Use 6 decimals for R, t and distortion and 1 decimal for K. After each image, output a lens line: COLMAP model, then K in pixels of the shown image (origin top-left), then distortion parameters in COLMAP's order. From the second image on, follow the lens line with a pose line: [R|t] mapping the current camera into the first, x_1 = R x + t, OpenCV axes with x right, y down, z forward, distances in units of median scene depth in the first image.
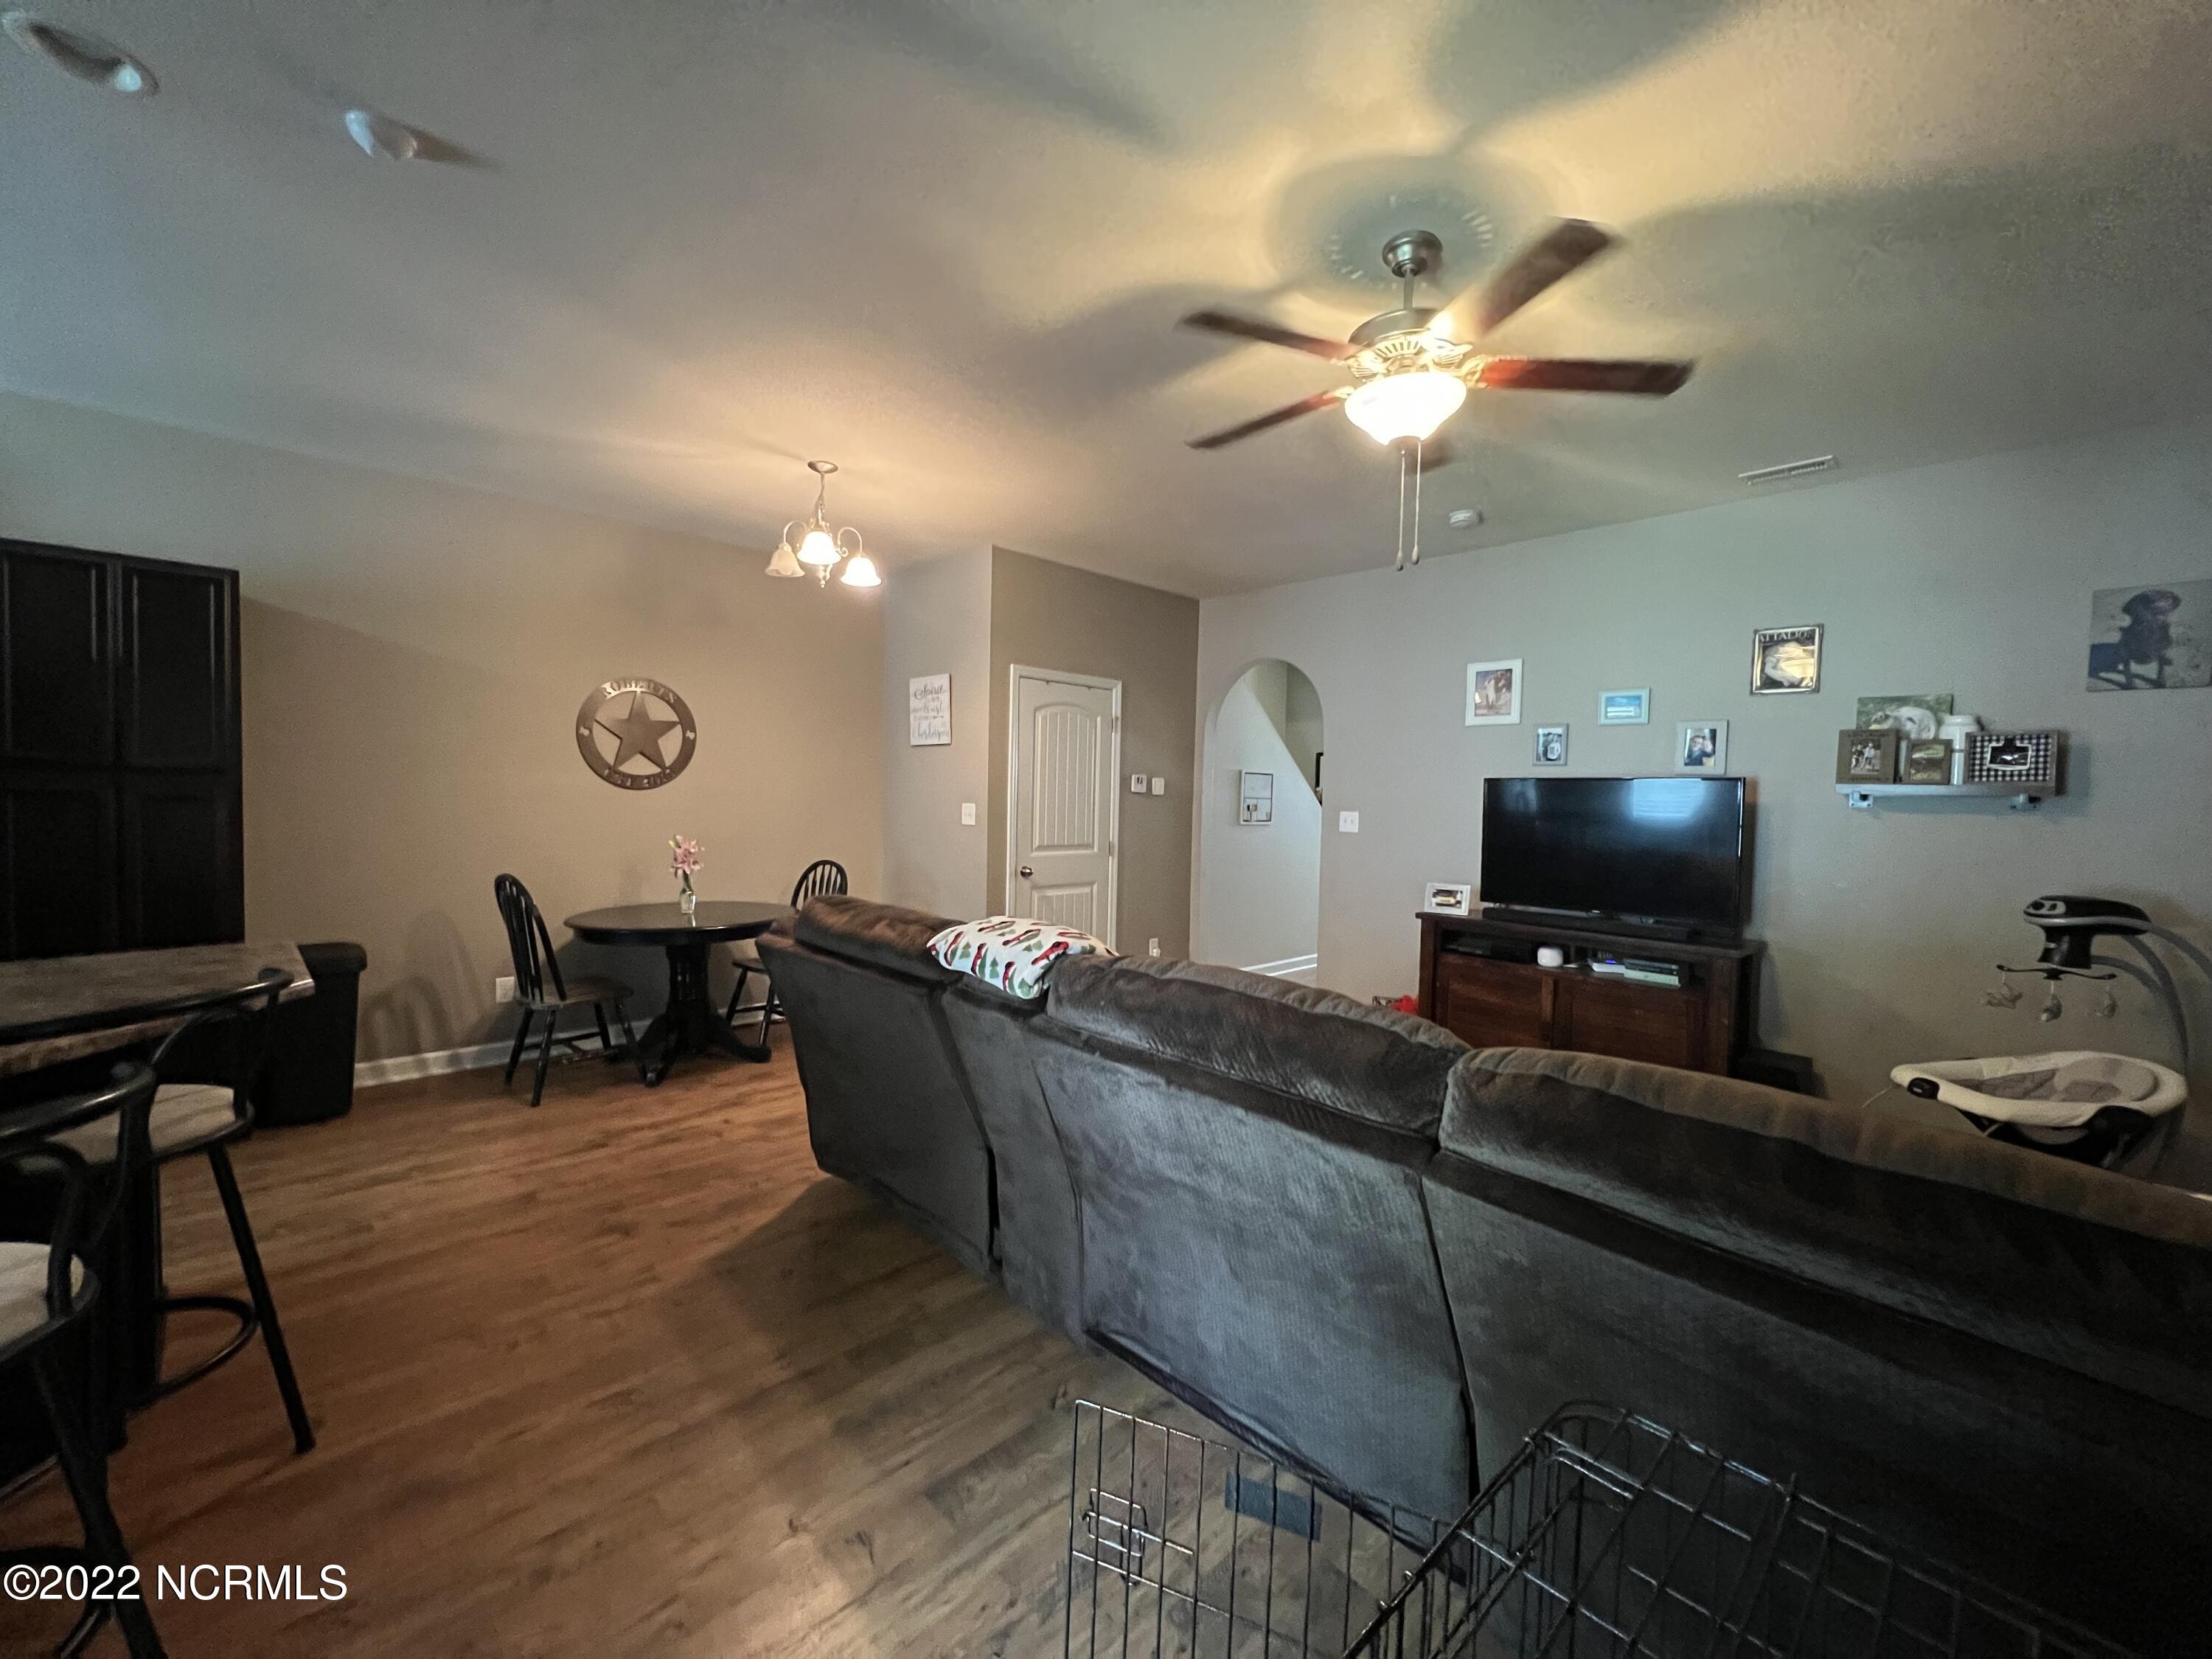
lens RADIAL K [[882.9, 0, 1103.4], [0, 882.9, 835.7], [0, 0, 1]] dist [-0.001419, 0.000046]
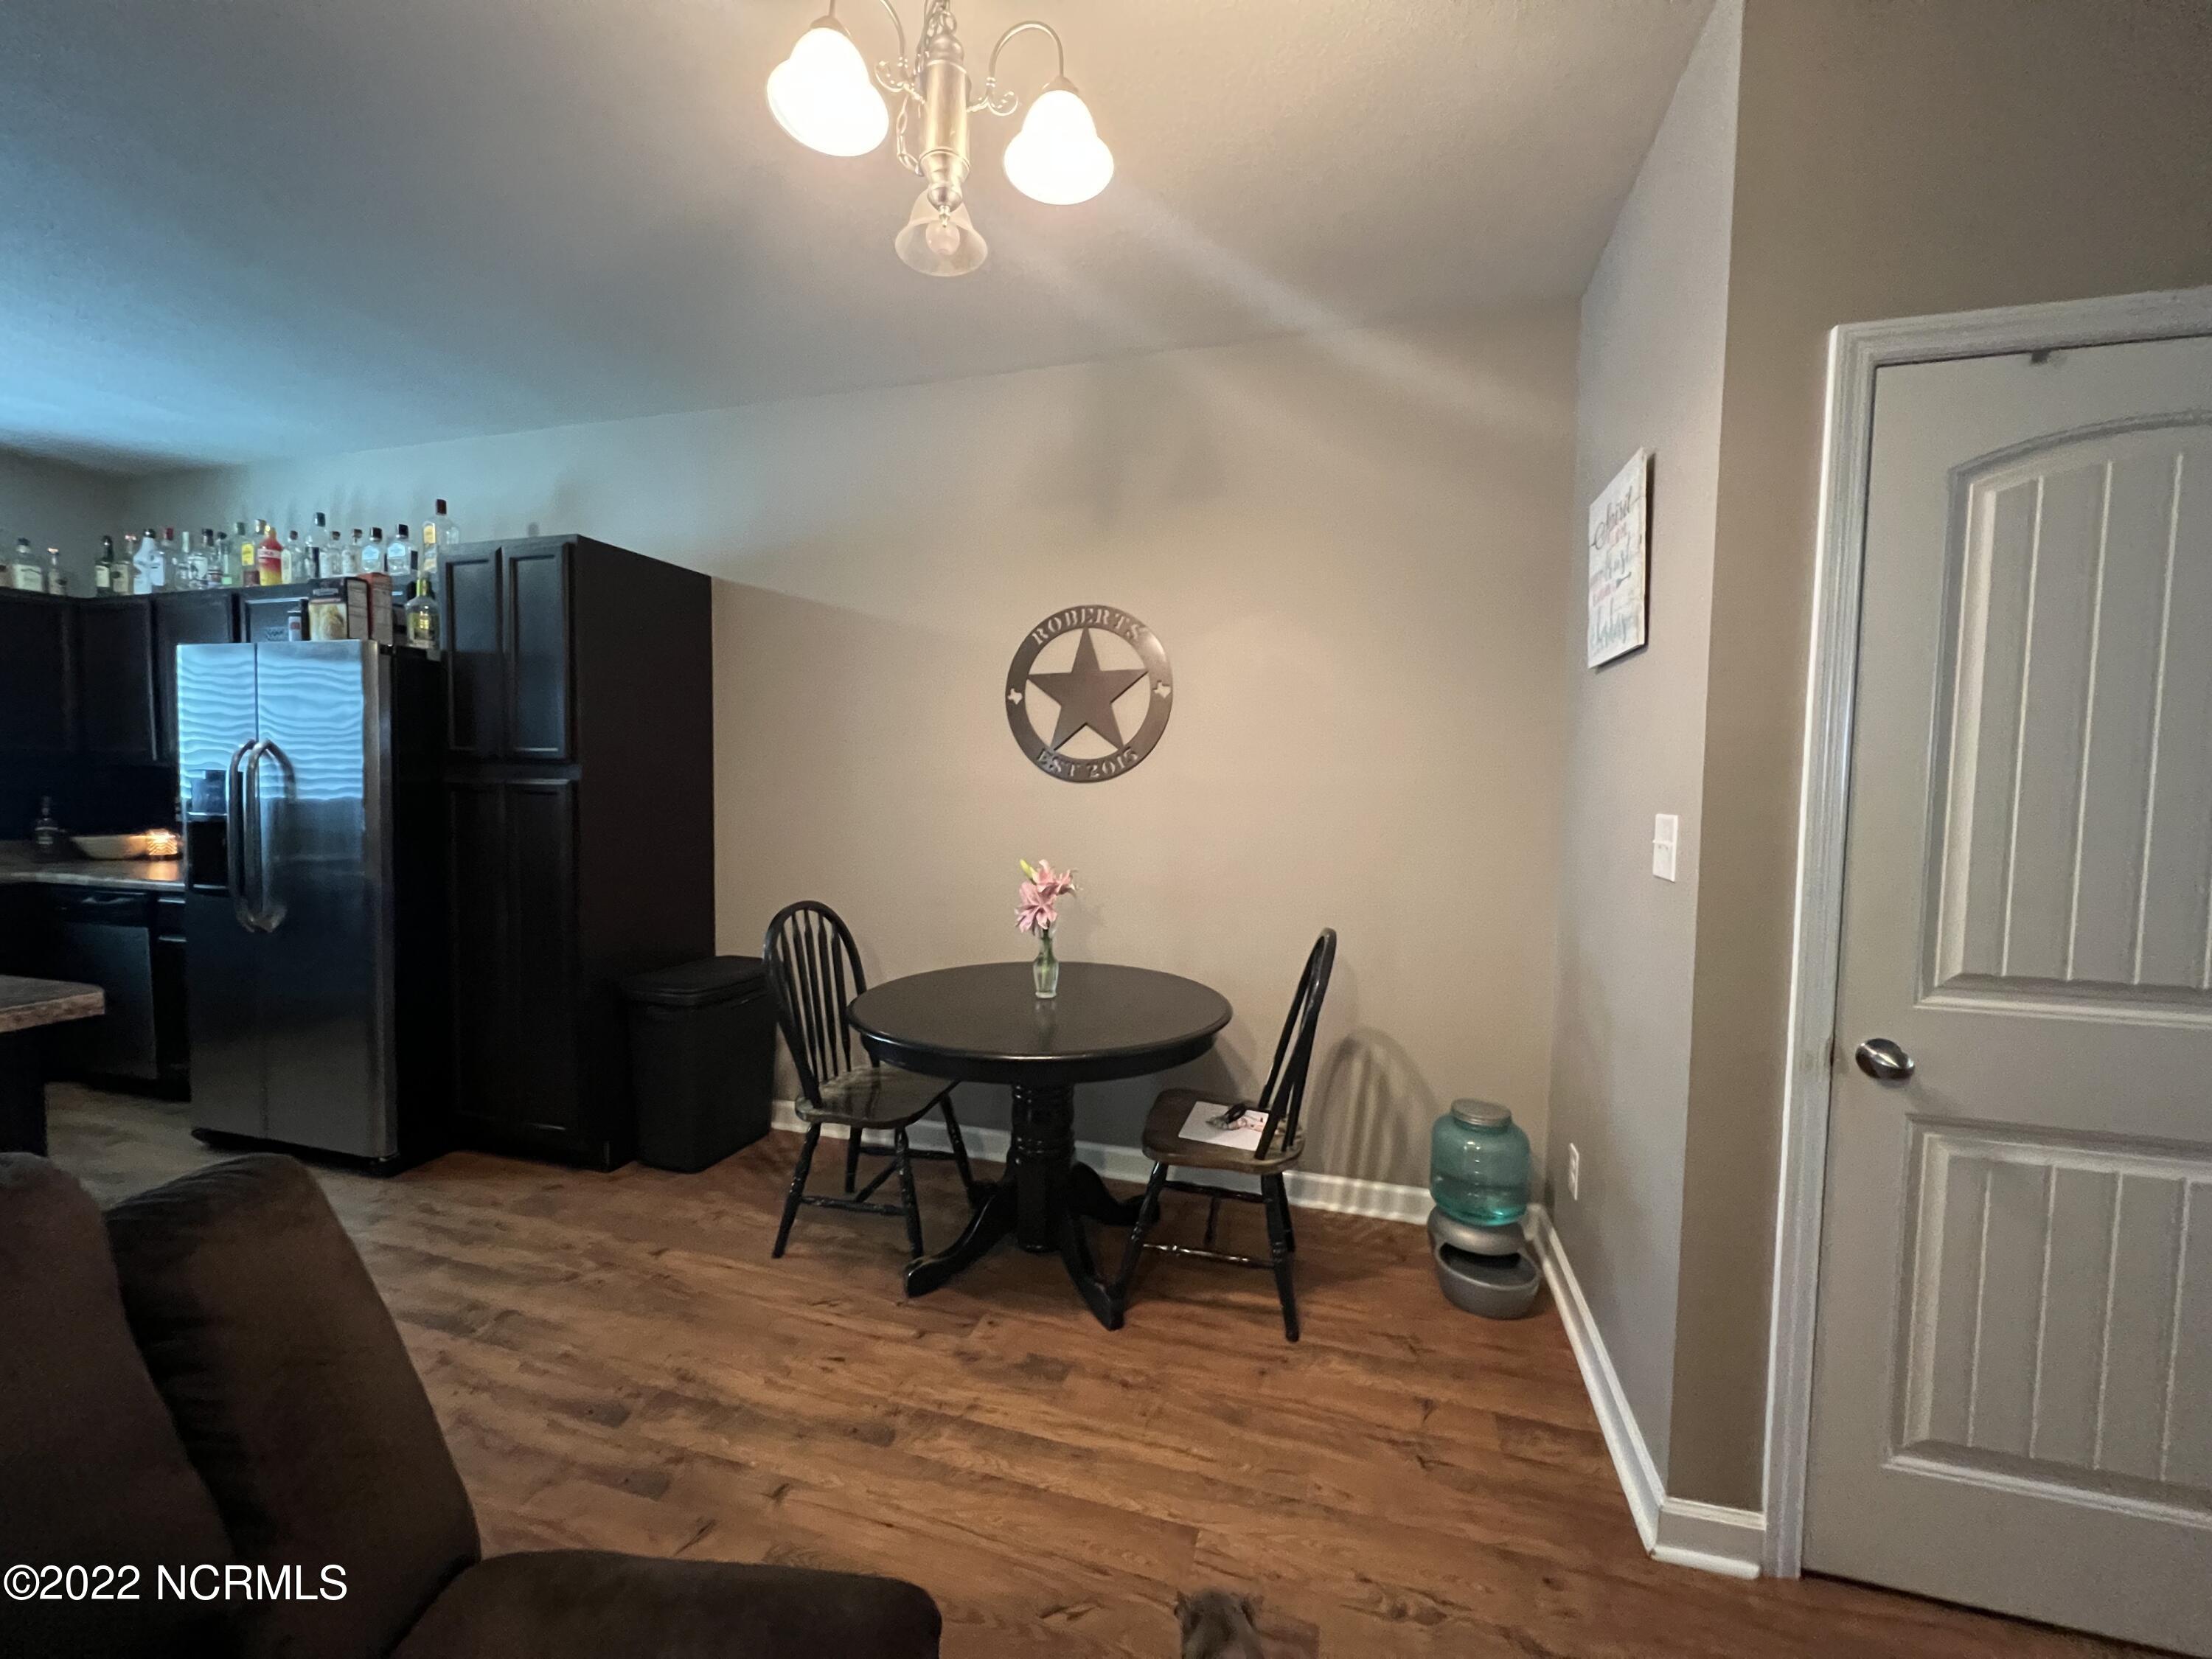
lens RADIAL K [[882.9, 0, 1107.2], [0, 882.9, 826.9], [0, 0, 1]] dist [-0.001419, 0.000046]
pose [[0.482450, 0.031556, -0.875355, 0.040211], [-0.041672, 0.999046, 0.013047, -0.029528], [0.874932, 0.030183, 0.483305, 0.715415]]
